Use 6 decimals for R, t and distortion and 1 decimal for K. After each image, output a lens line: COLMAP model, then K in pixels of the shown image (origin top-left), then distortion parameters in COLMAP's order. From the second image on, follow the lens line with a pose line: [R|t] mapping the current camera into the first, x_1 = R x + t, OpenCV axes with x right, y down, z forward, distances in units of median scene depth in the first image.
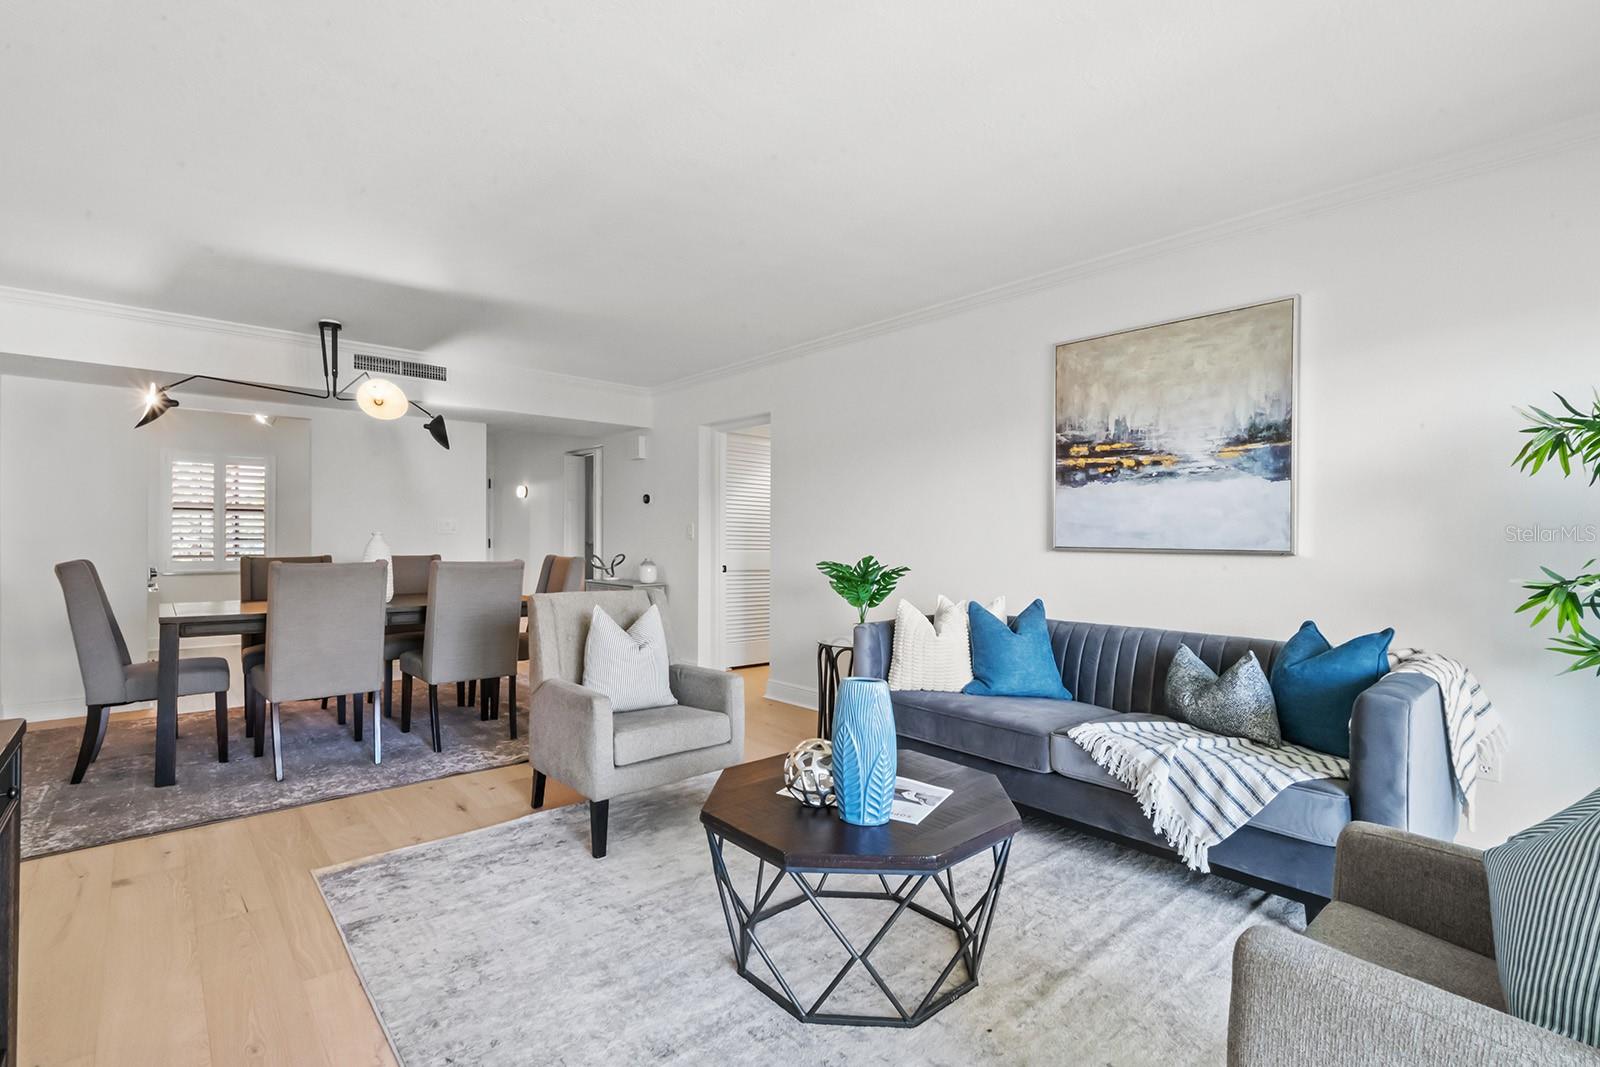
lens RADIAL K [[723.0, 0, 791.4], [0, 723.0, 537.6], [0, 0, 1]] dist [-0.023355, 0.000058]
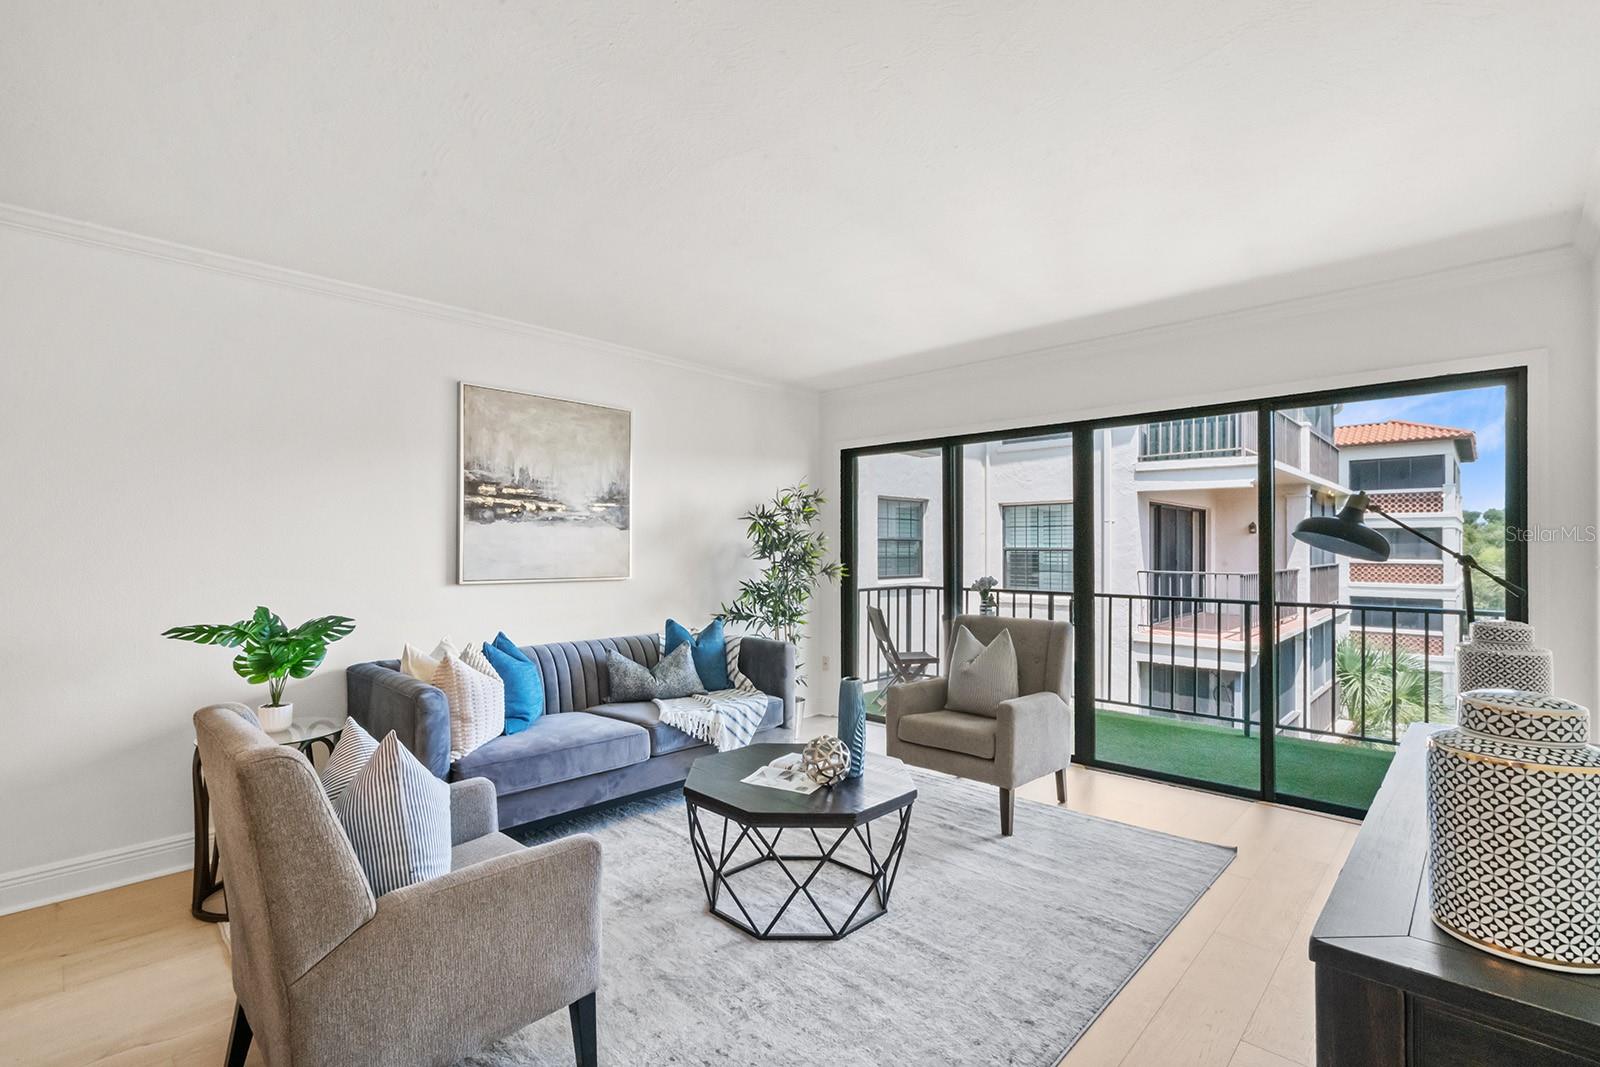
lens RADIAL K [[723.0, 0, 791.4], [0, 723.0, 537.6], [0, 0, 1]] dist [-0.023355, 0.000058]
pose [[-0.070681, 0.011479, 0.997433, -0.747578], [-0.003363, 0.999925, -0.011746, -0.041218], [-0.997493, -0.004185, -0.070637, 0.663641]]
